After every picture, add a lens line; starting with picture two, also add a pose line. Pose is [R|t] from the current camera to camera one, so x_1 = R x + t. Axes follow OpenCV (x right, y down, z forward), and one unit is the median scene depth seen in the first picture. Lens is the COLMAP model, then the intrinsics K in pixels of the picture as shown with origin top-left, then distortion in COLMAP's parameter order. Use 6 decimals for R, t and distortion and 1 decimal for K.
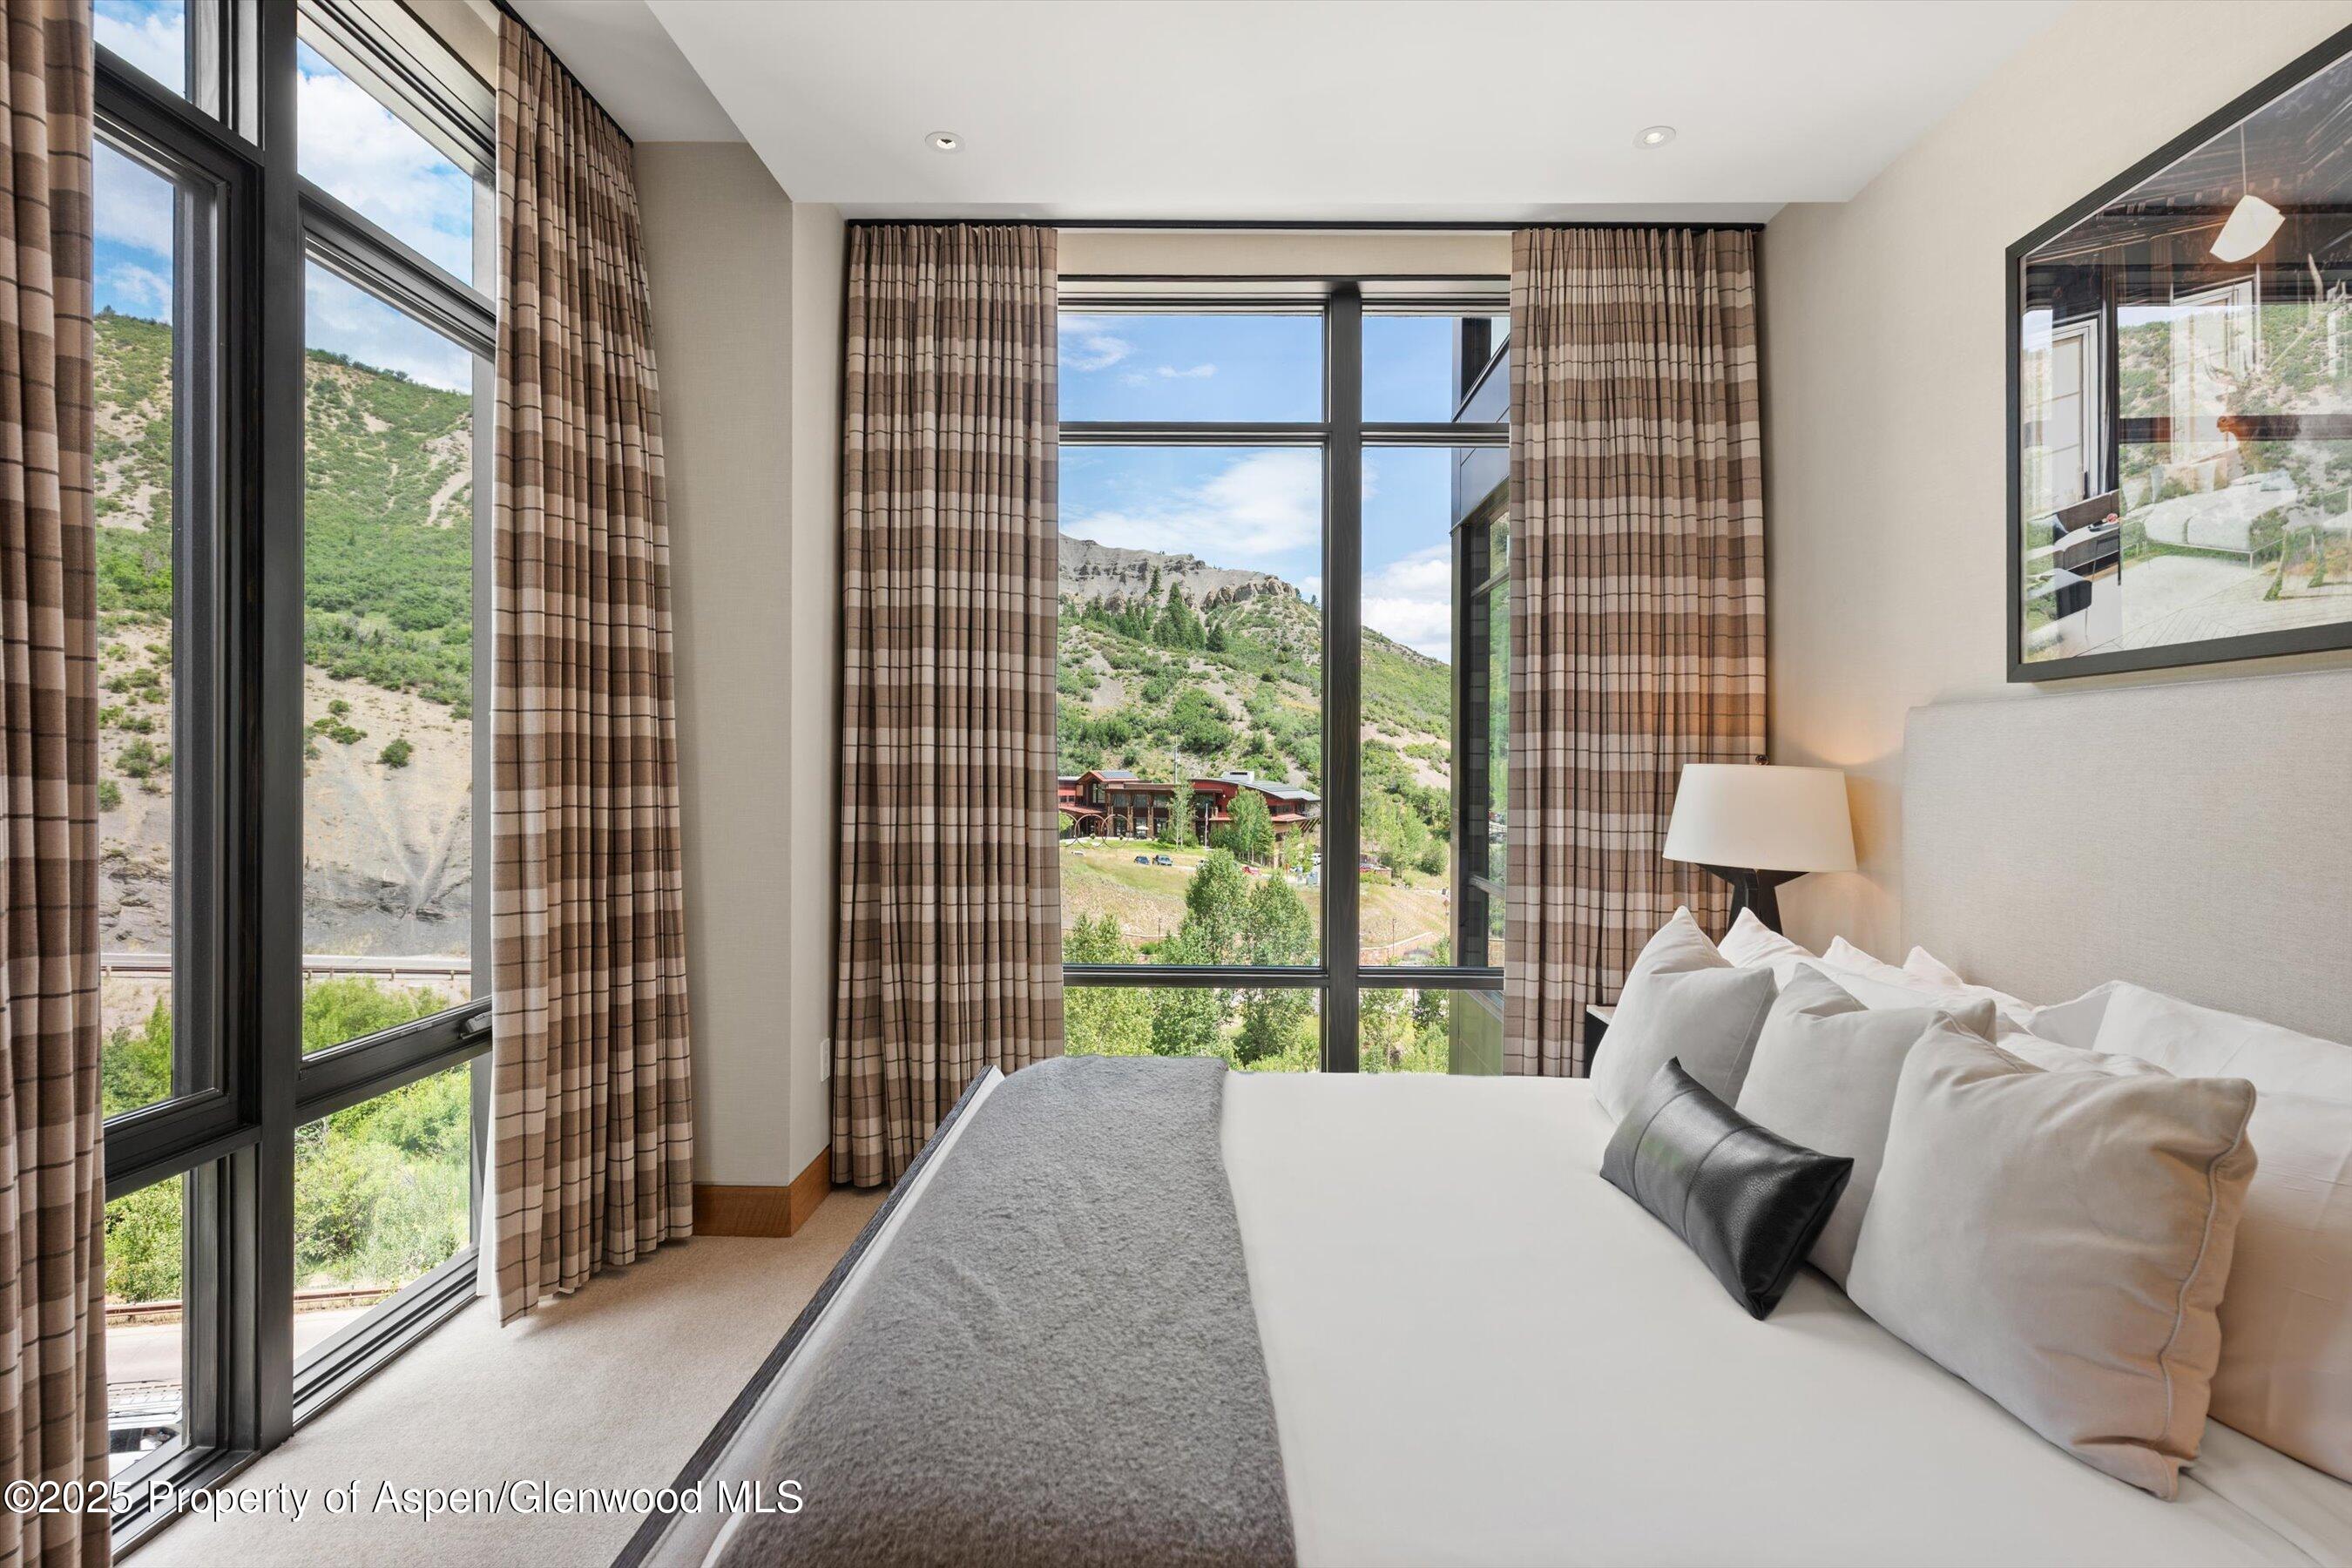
lens RADIAL K [[1162.7, 0, 1191.7], [0, 1162.7, 769.6], [0, 0, 1]] dist [0.002204, 0.001275]
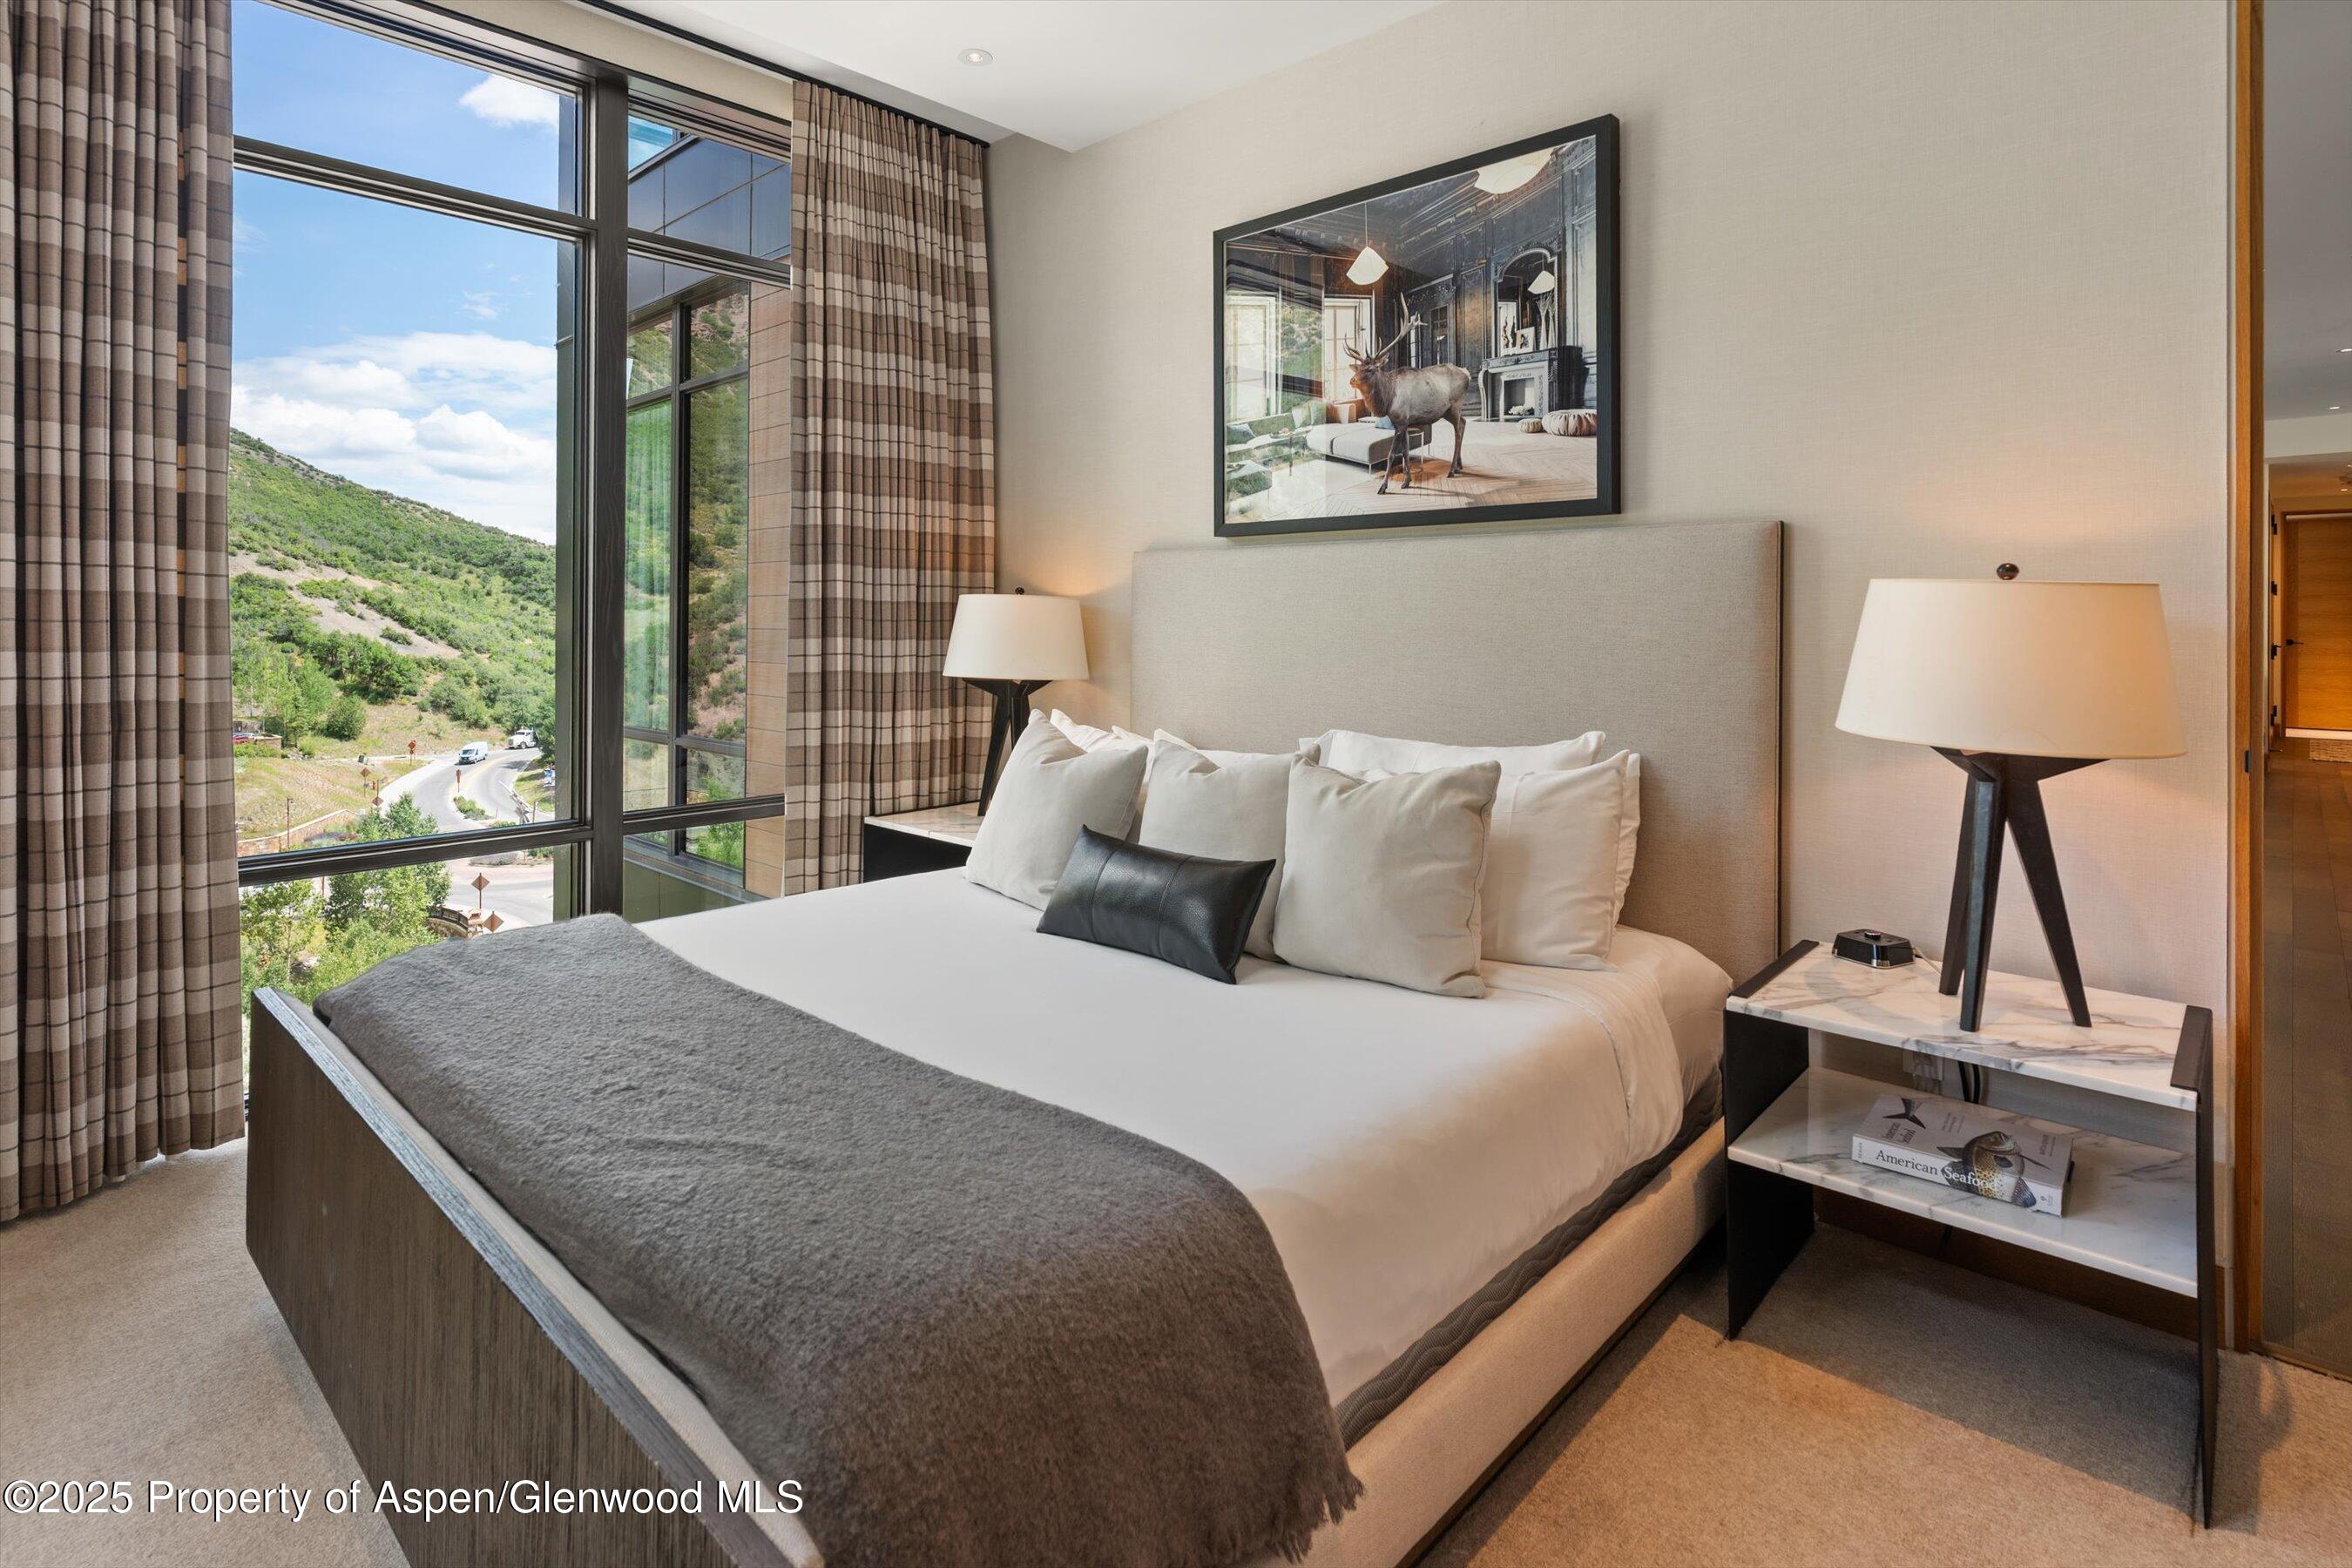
lens RADIAL K [[1195.0, 0, 1163.7], [0, 1195.0, 608.0], [0, 0, 1]] dist [0.001859, 0.001191]
pose [[0.677203, -0.001499, 0.735795, -0.290078], [0.003626, 0.999993, -0.001300, 0.009850], [-0.735787, 0.003548, 0.677203, 0.040257]]
